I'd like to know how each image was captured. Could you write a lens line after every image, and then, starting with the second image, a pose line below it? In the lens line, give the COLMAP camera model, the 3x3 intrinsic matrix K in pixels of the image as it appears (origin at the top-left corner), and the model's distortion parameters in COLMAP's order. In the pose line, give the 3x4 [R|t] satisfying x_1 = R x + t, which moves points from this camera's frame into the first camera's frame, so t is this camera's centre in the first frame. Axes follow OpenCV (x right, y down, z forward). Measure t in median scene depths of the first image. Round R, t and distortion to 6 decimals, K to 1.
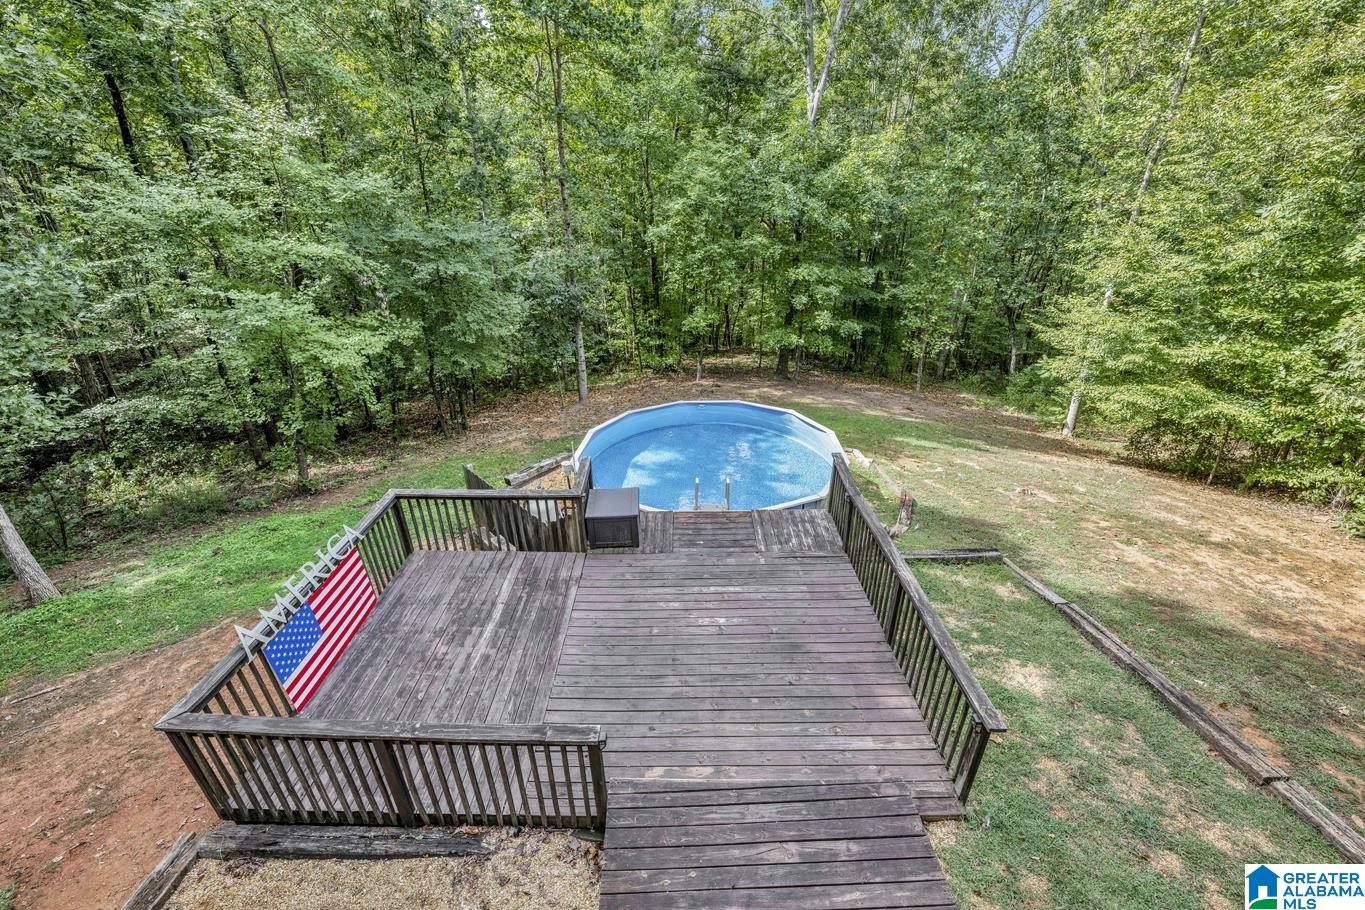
lens RADIAL K [[539.6, 0, 679.3], [0, 539.6, 463.7], [0, 0, 1]] dist [-0.006297, 0.000662]
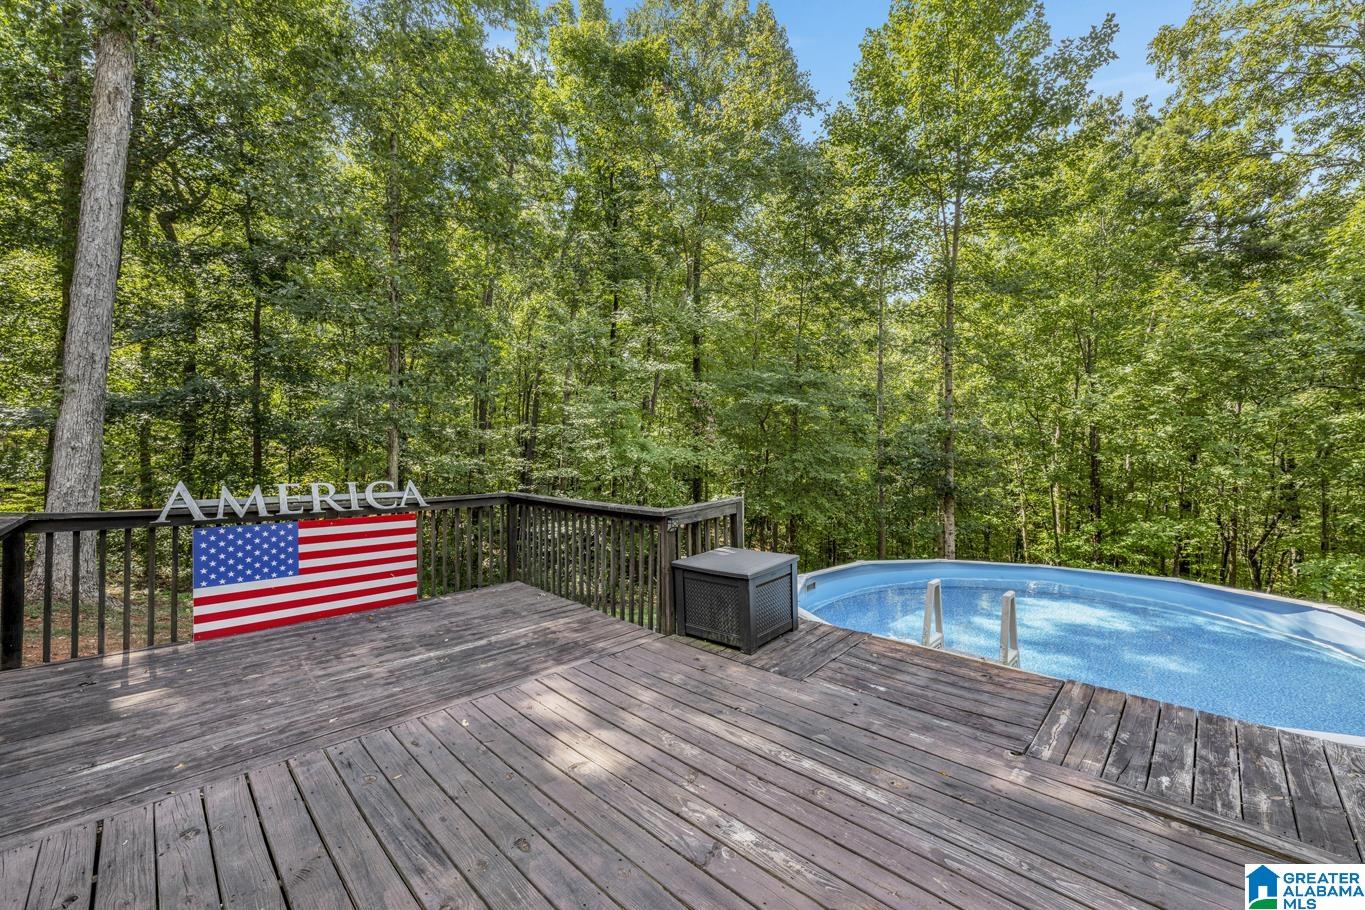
lens RADIAL K [[539.6, 0, 683.6], [0, 539.6, 461.7], [0, 0, 1]] dist [-0.006297, 0.000662]
pose [[0.719025, 0.017368, -0.694767, 0.149140], [-0.324084, 0.892720, -0.313082, 0.116087], [0.614795, 0.450277, 0.647517, 0.382376]]
